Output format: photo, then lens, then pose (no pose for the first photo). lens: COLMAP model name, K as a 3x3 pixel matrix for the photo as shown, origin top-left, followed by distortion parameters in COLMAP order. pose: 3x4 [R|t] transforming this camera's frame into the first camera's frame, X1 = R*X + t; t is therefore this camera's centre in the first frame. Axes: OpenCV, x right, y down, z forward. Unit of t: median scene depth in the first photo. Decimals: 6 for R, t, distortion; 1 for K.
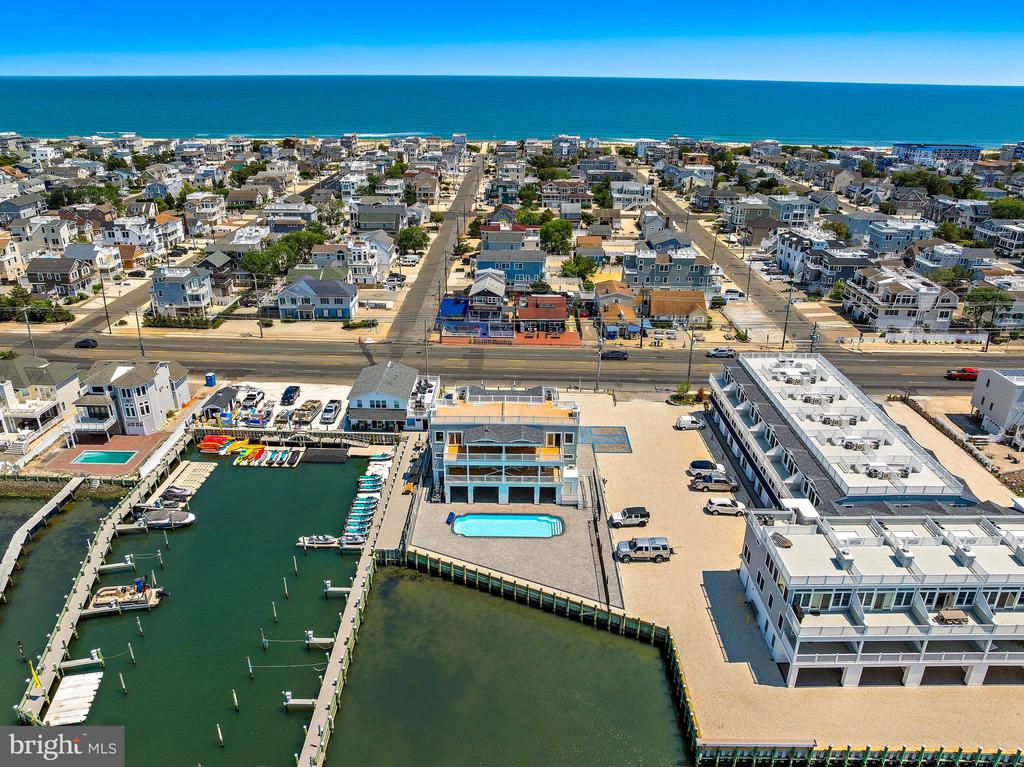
lens RADIAL K [[724.4, 0, 515.4], [0, 724.4, 382.3], [0, 0, 1]] dist [-0.039537, 0.000217]
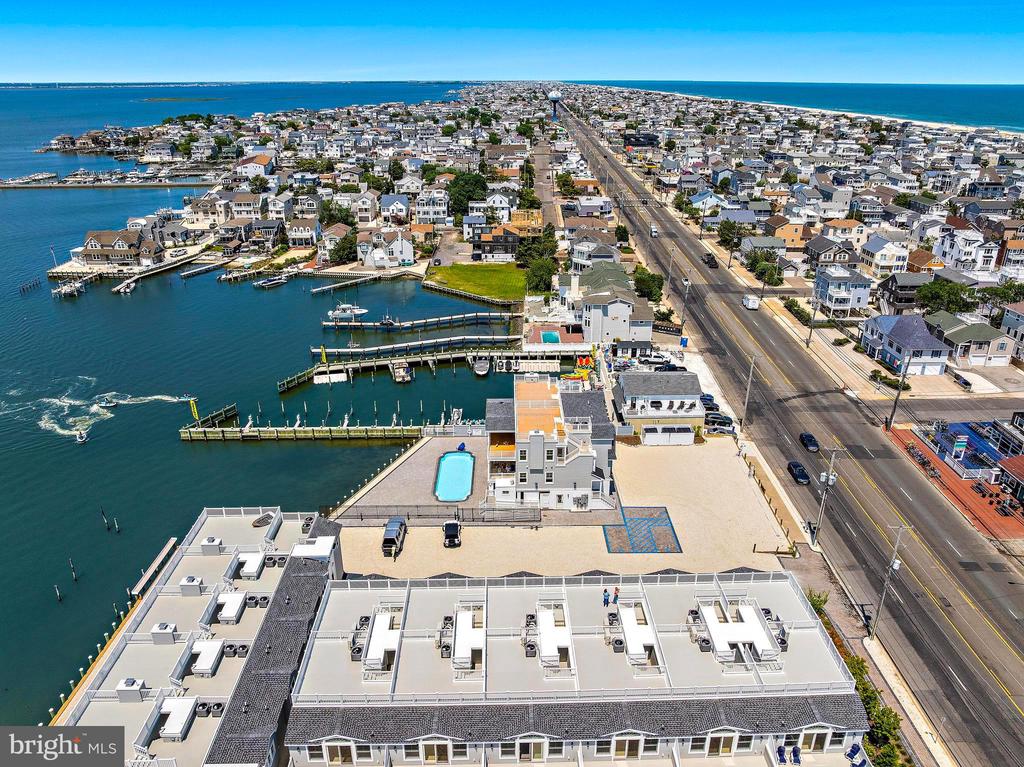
lens RADIAL K [[730.7, 0, 519.0], [0, 730.7, 381.4], [0, 0, 1]] dist [-0.037131, 0.003646]
pose [[0.021957, 0.375414, -0.926597, 0.910281], [-0.393732, 0.855166, 0.337143, -0.321015], [0.918963, 0.357428, 0.166590, 0.789060]]
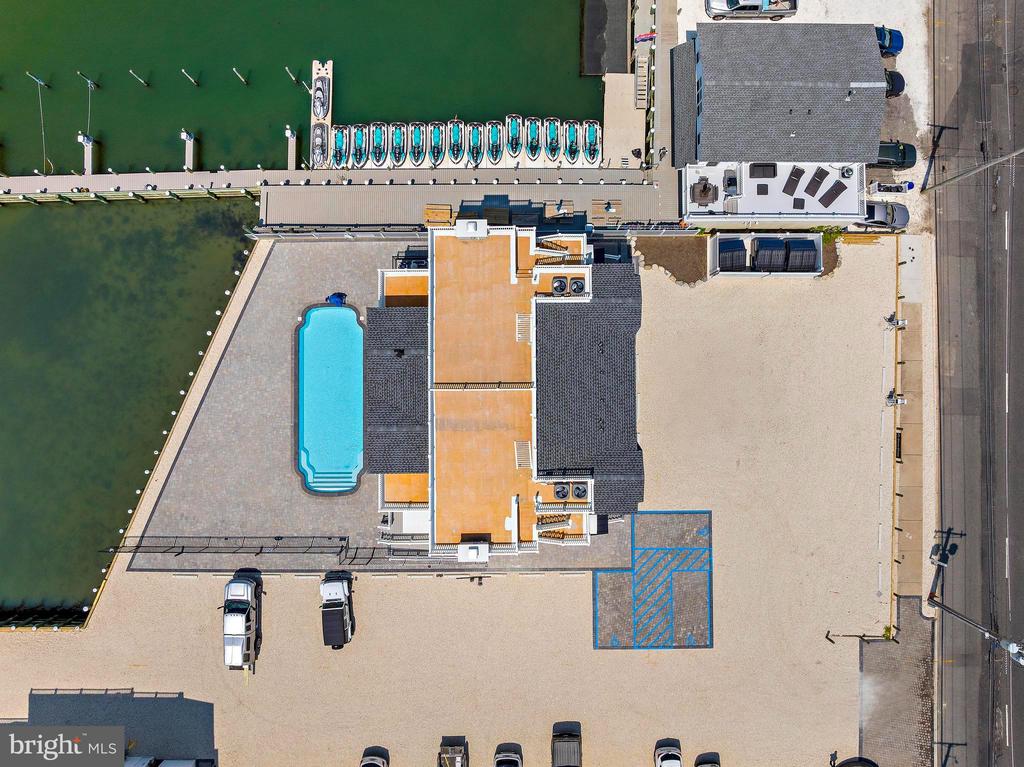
lens RADIAL K [[730.7, 0, 519.0], [0, 730.7, 381.4], [0, 0, 1]] dist [-0.037131, 0.003646]
pose [[0.011862, 0.998862, -0.046203, 0.005244], [-0.391550, 0.047156, 0.918948, -0.379473], [0.920081, 0.007191, 0.391663, 0.841621]]
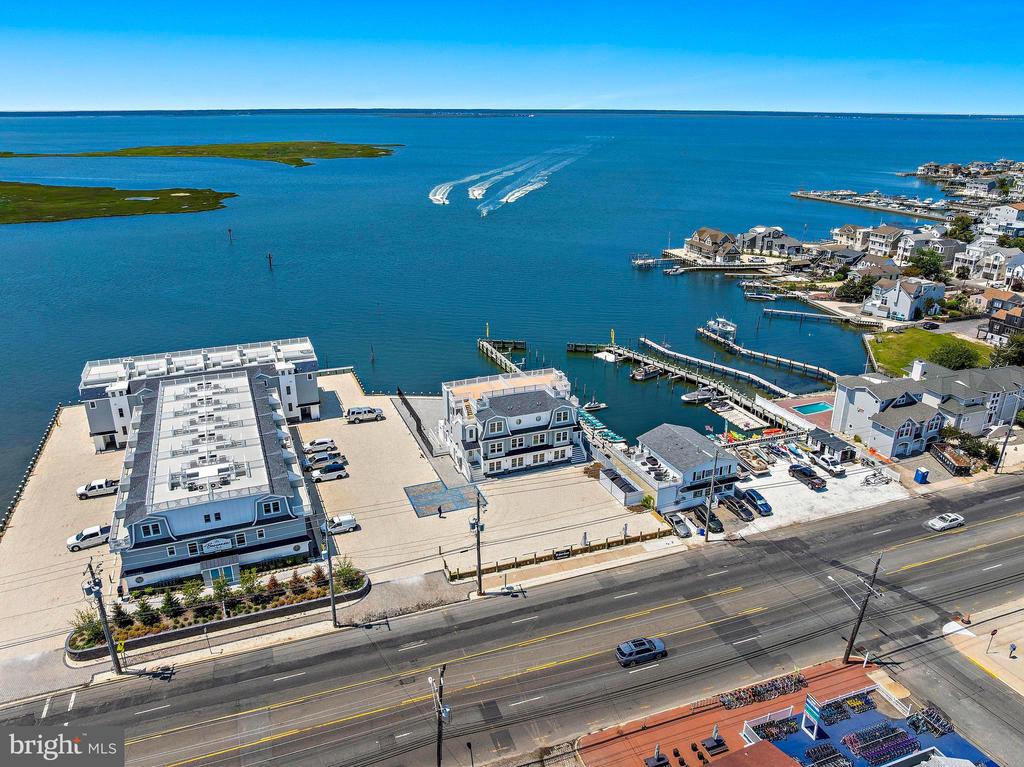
lens RADIAL K [[724.4, 0, 515.4], [0, 724.4, 382.3], [0, 0, 1]] dist [-0.039537, 0.000217]
pose [[-0.926299, 0.120920, -0.356859, 0.389851], [-0.160578, 0.730101, 0.664204, -0.744473], [0.340859, 0.672556, -0.656874, 1.762358]]
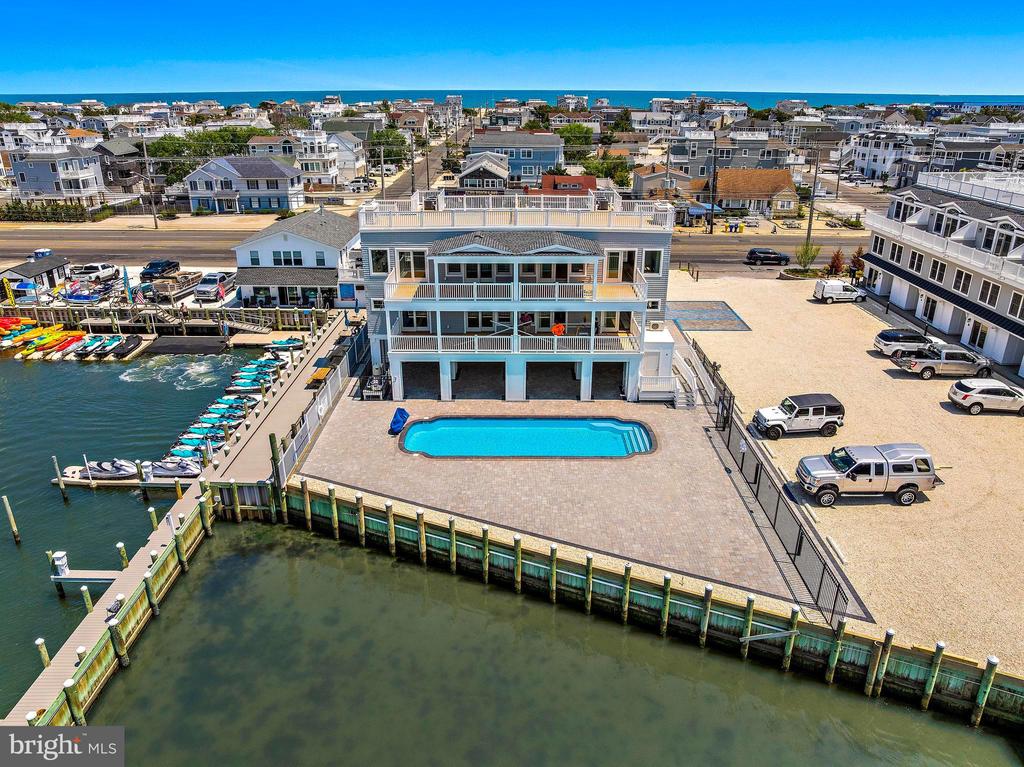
lens RADIAL K [[724.4, 0, 515.4], [0, 724.4, 382.3], [0, 0, 1]] dist [-0.039537, 0.000217]
pose [[0.999970, -0.007719, -0.000541, -0.015680], [0.007708, 0.999805, -0.018189, 0.159884], [0.000681, 0.018184, 0.999834, 0.512314]]
